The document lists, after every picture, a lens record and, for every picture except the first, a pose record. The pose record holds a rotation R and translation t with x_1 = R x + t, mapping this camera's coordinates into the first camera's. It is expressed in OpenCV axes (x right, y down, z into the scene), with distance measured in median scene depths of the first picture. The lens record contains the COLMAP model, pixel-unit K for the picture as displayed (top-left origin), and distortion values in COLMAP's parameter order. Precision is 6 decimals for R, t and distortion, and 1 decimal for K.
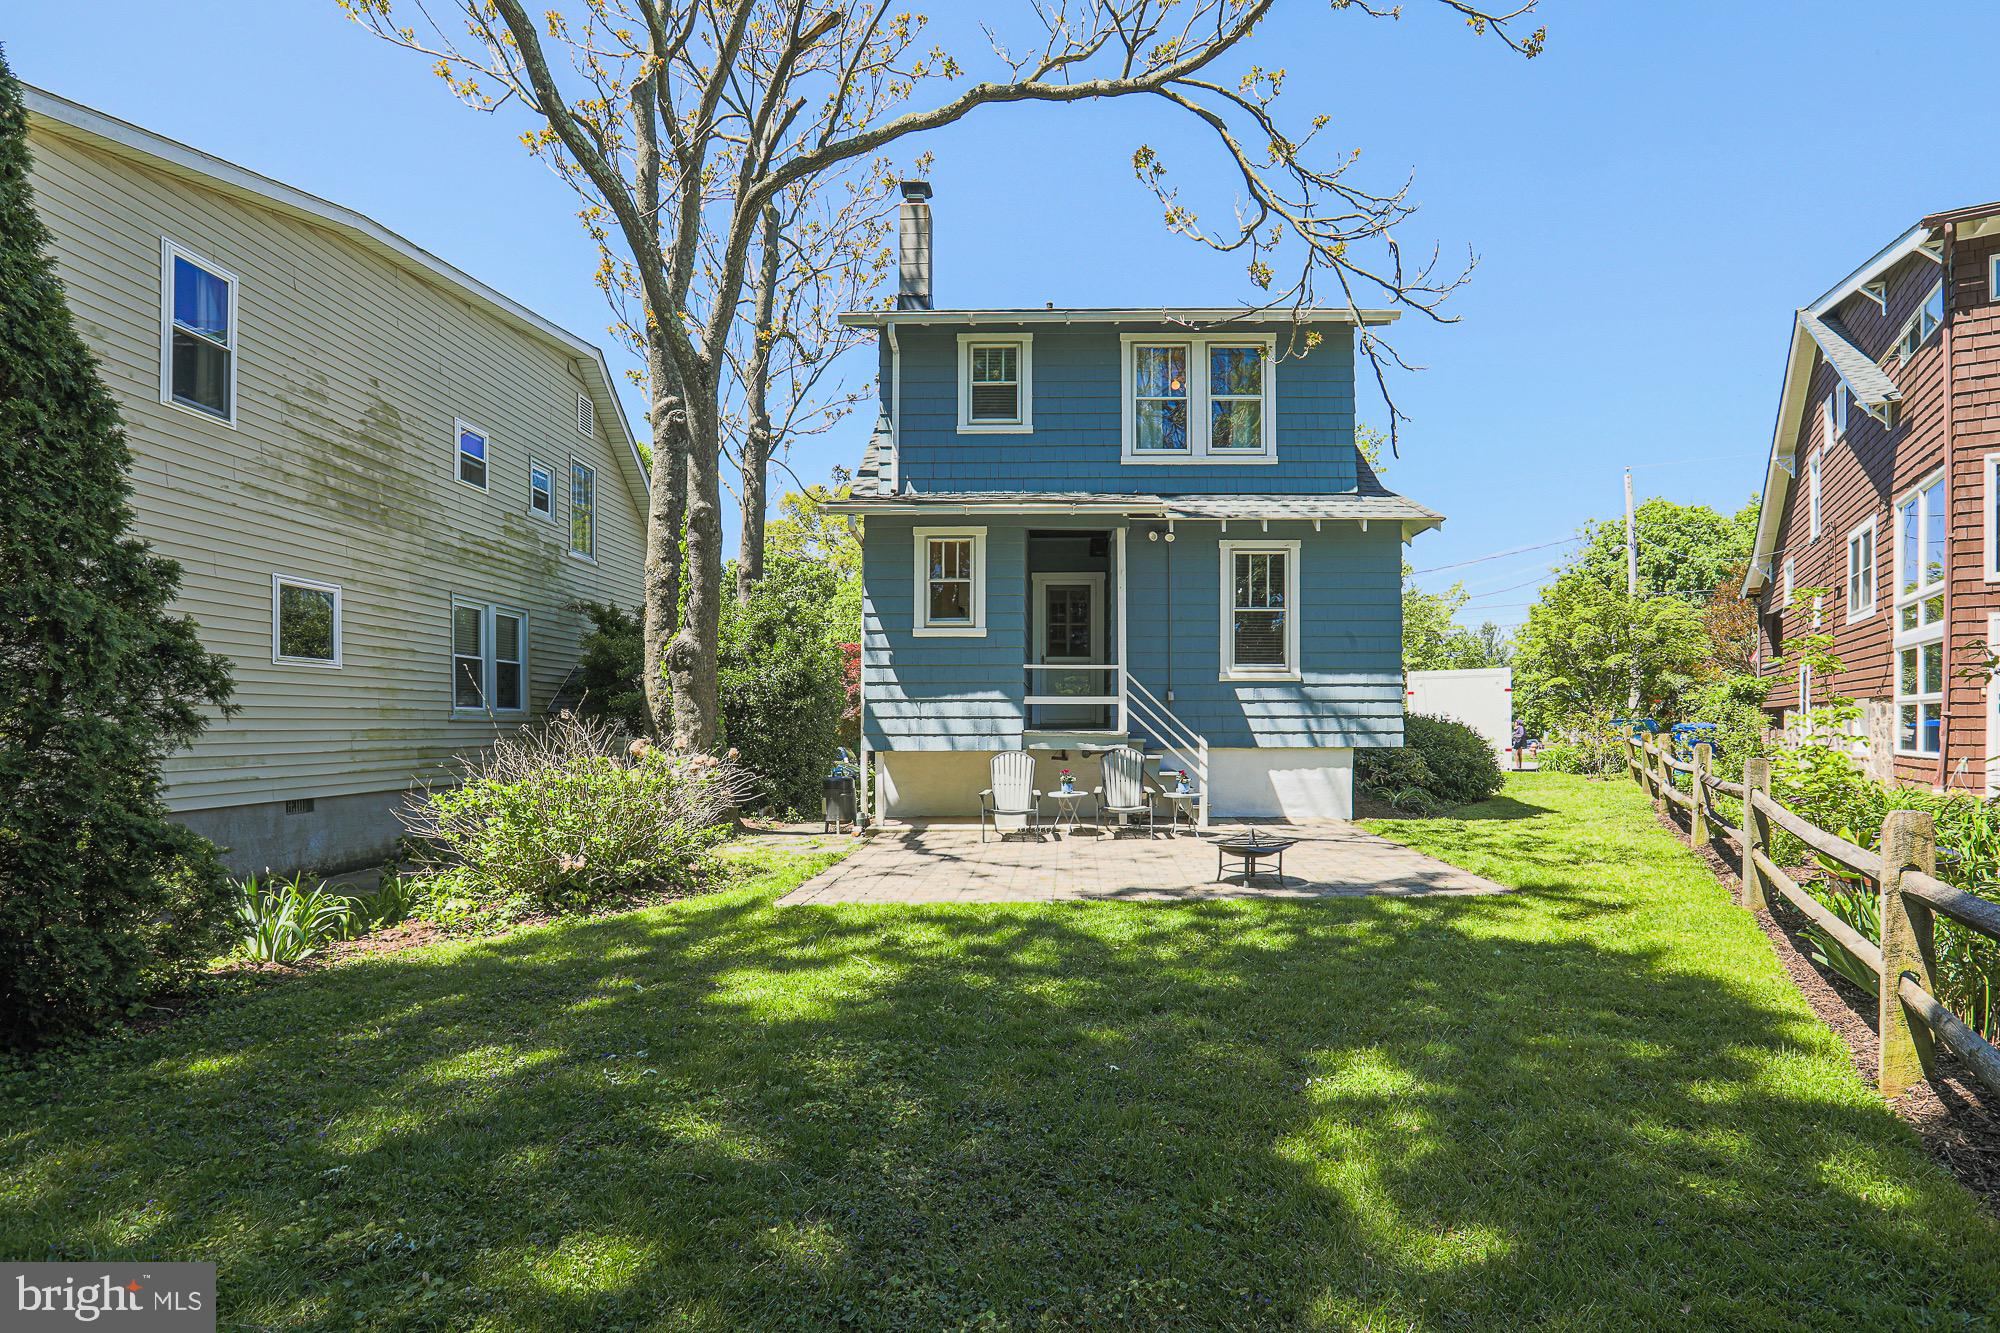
lens RADIAL K [[929.2, 0, 994.2], [0, 929.2, 649.5], [0, 0, 1]] dist [-0.066670, 0.023435]
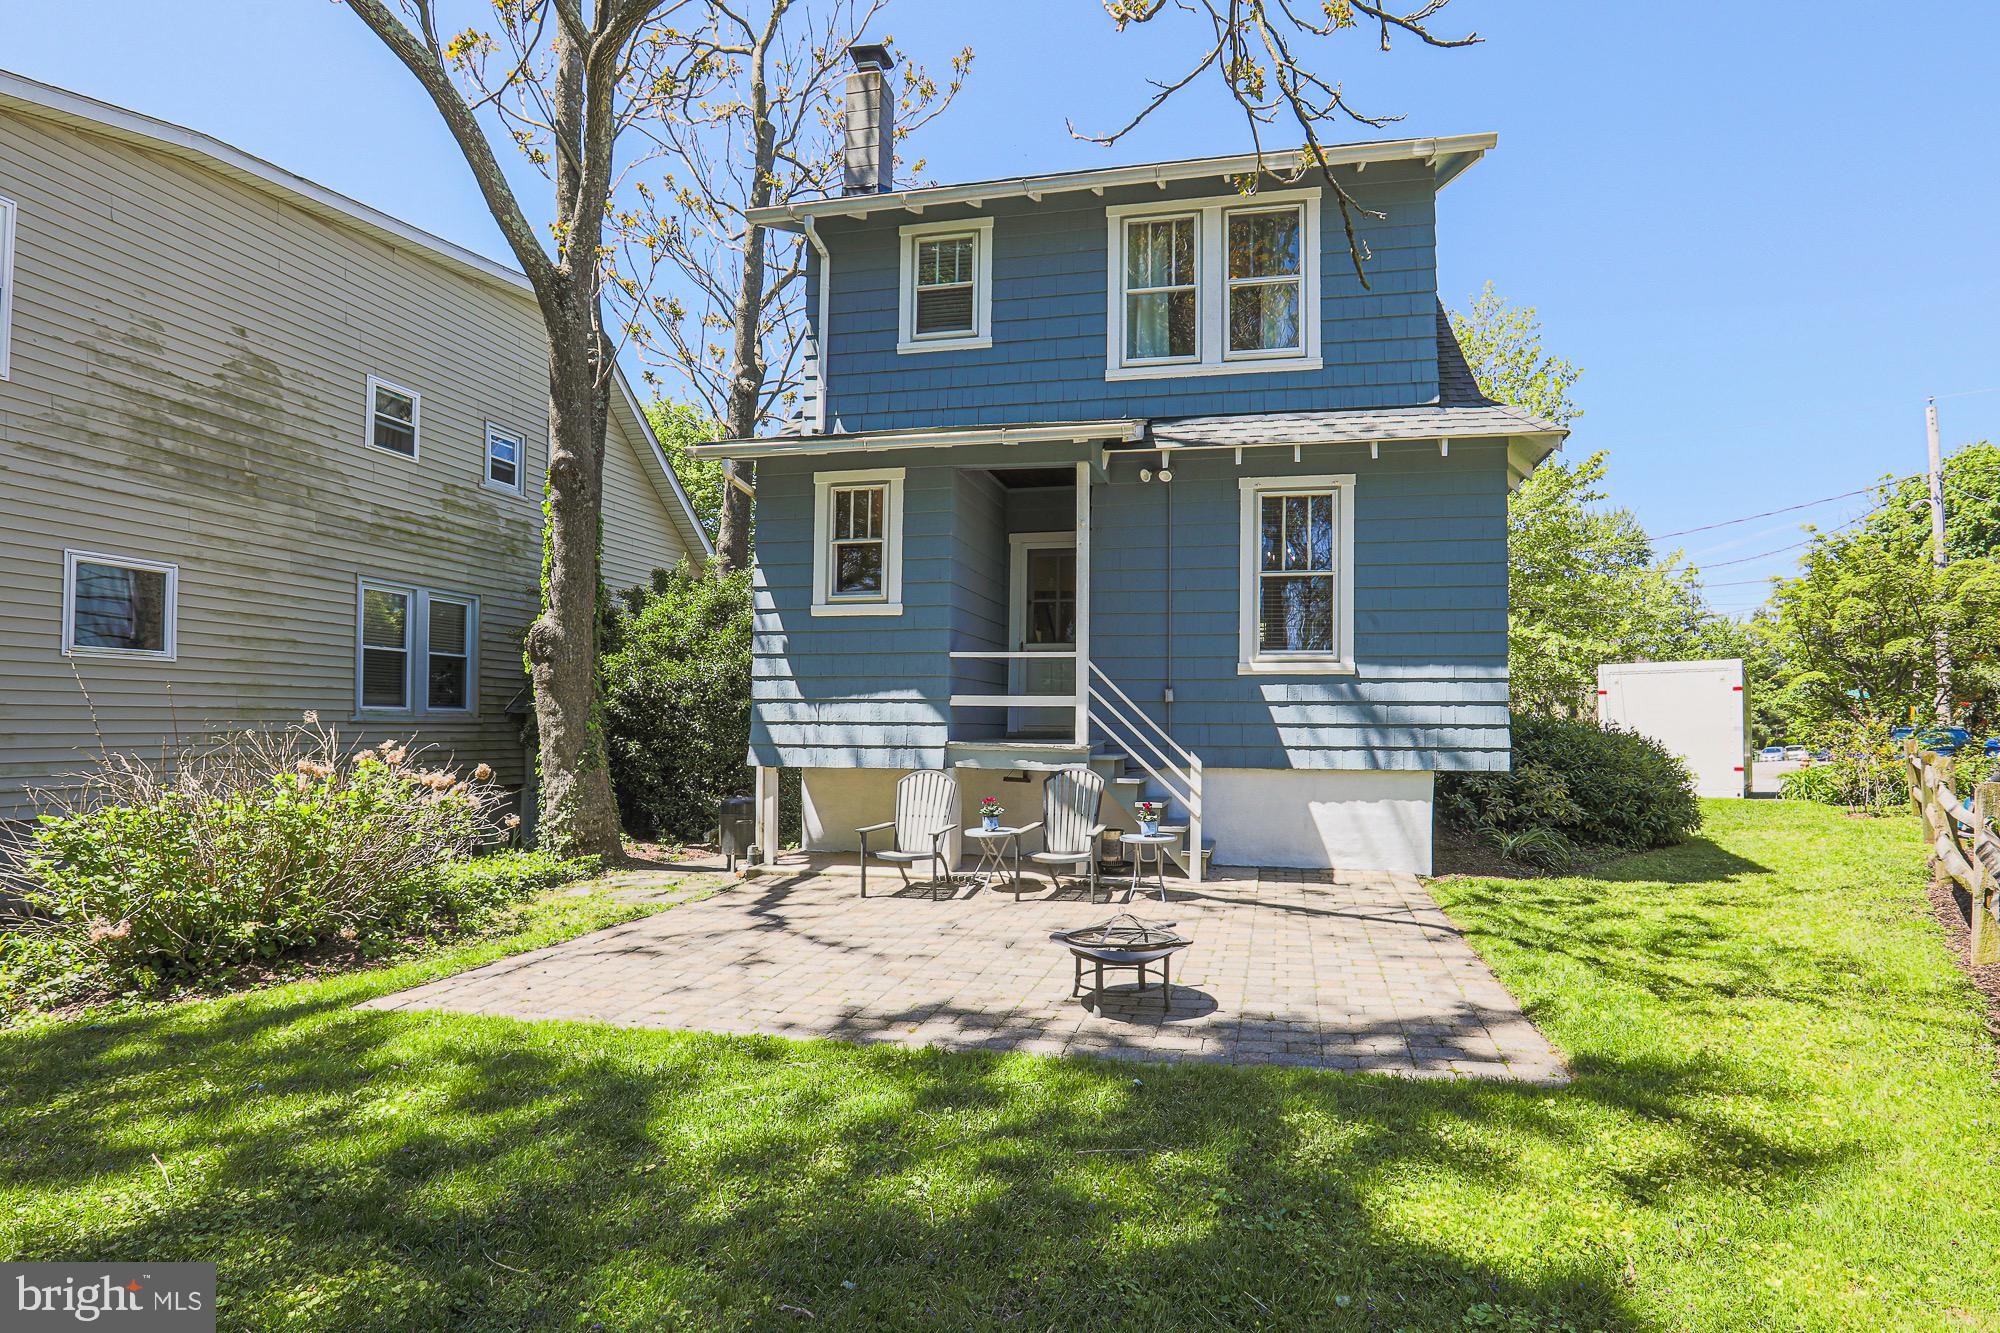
lens RADIAL K [[986.1, 0, 1024.7], [0, 986.1, 639.6], [0, 0, 1]] dist [-0.059005, 0.018177]
pose [[0.986100, -0.007345, -0.165990, 0.209710], [0.006188, 0.999953, -0.007490, 0.011715], [0.166037, 0.006359, 0.986099, 0.227785]]
